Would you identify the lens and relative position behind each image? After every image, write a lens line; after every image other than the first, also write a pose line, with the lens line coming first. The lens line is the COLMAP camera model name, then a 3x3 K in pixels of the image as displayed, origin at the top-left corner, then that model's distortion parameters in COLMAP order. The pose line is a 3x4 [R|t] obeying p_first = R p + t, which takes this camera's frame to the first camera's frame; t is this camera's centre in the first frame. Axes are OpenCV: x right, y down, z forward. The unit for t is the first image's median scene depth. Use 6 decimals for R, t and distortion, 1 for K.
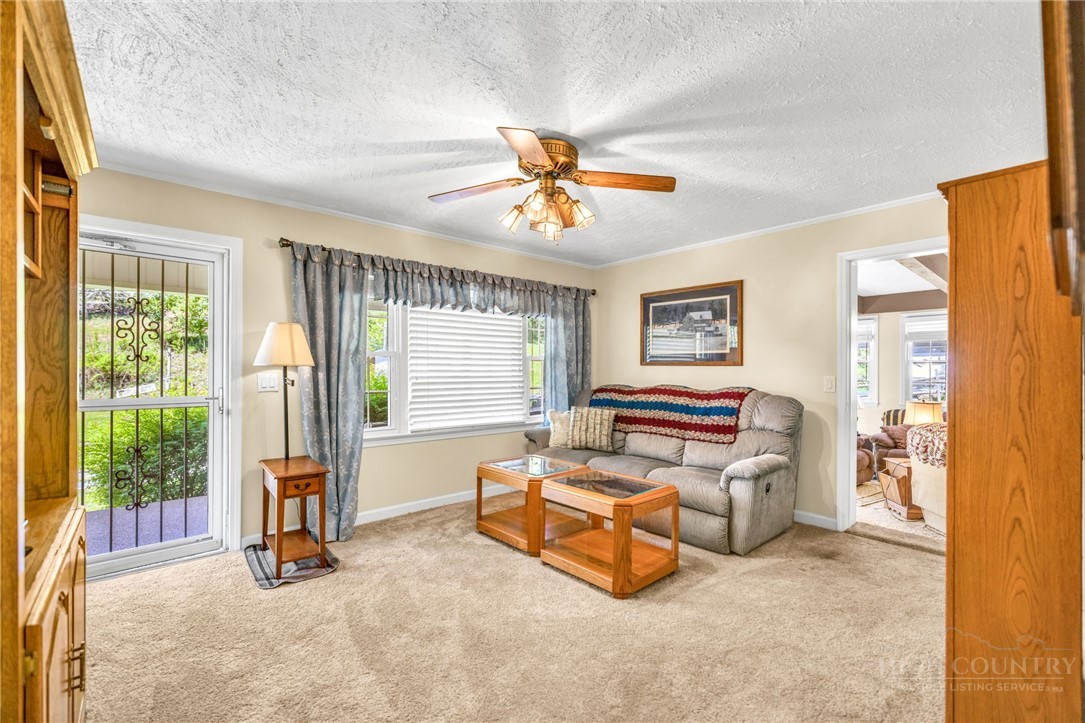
lens RADIAL K [[459.8, 0, 546.4], [0, 459.8, 365.8], [0, 0, 1]] dist [0.004823, -0.000418]
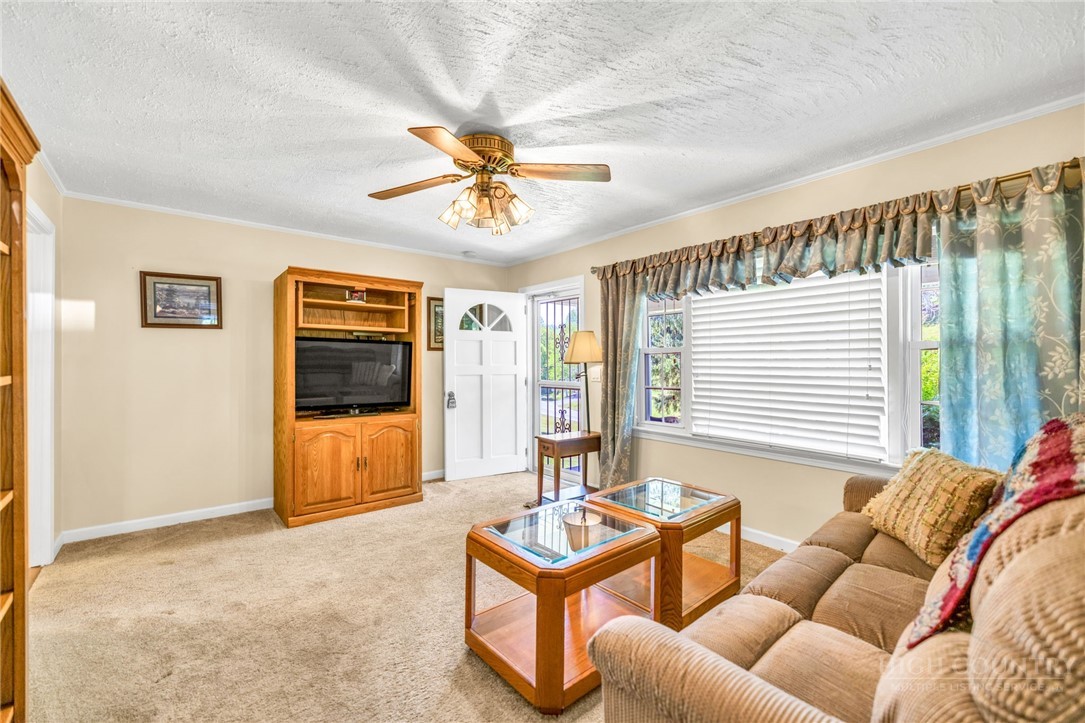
lens RADIAL K [[459.8, 0, 542.5], [0, 459.8, 363.1], [0, 0, 1]] dist [0.004823, -0.000418]
pose [[-0.023059, -0.000399, -0.999734, 0.612465], [0.003169, 0.999995, -0.000473, 0.002113], [0.999729, -0.003179, -0.023058, 0.709906]]
